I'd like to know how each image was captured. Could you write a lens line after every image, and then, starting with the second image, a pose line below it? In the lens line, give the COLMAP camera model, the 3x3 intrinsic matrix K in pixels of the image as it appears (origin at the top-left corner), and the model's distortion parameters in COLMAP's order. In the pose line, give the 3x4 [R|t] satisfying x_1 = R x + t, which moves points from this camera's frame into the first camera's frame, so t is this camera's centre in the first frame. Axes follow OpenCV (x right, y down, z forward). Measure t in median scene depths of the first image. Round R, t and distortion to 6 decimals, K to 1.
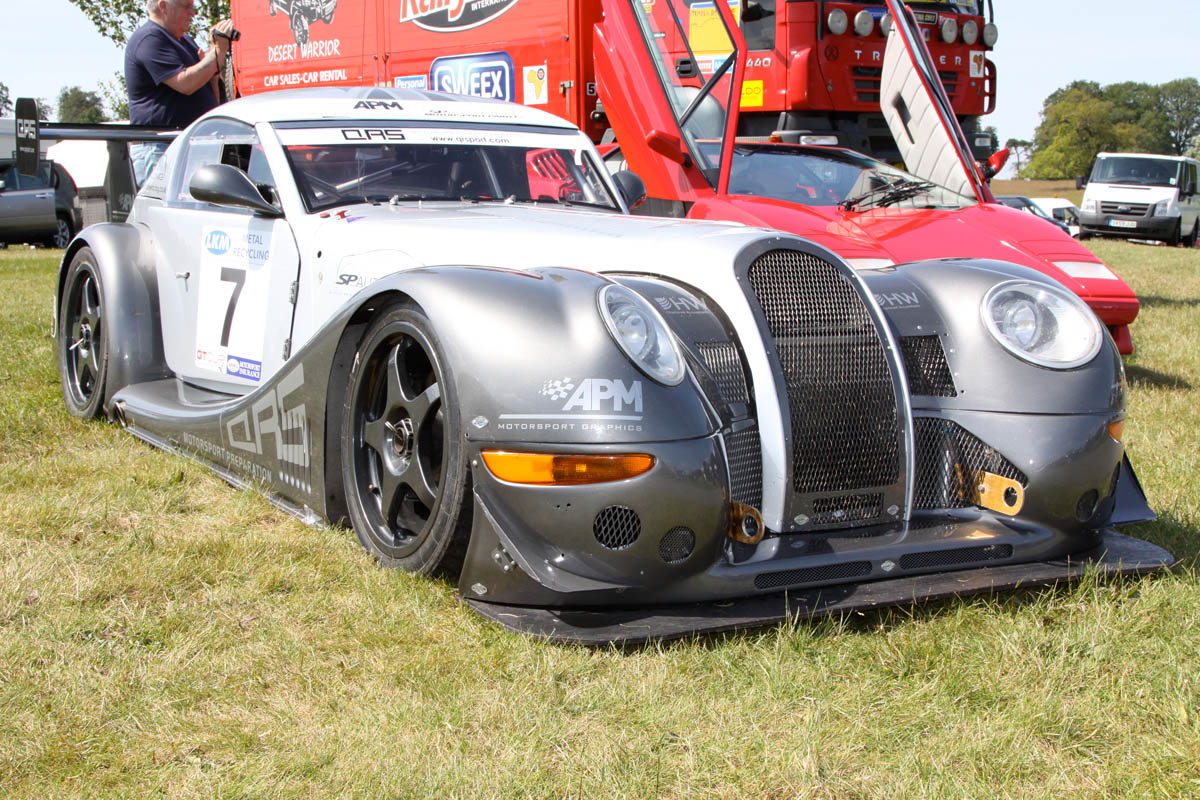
lens RADIAL K [[1776.8, 0, 601.2], [0, 1776.8, 402.5], [0, 0, 1]] dist [-0.020666, 0.000000]
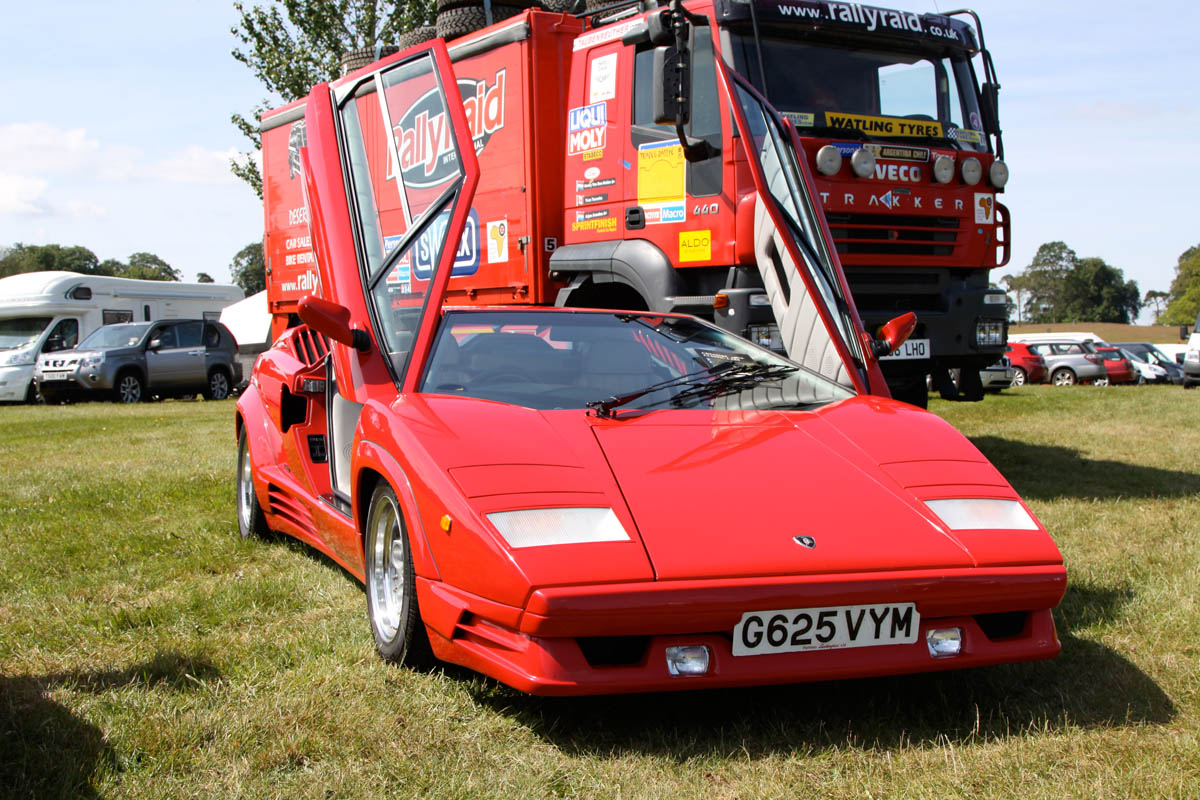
lens RADIAL K [[1459.9, 0, 597.8], [0, 1459.9, 397.0], [0, 0, 1]] dist [-0.069254, 0.000000]
pose [[0.989379, -0.000995, -0.145356, 0.127328], [-0.010207, 0.997033, -0.076302, -0.044872], [0.145001, 0.076975, 0.986433, 0.288736]]
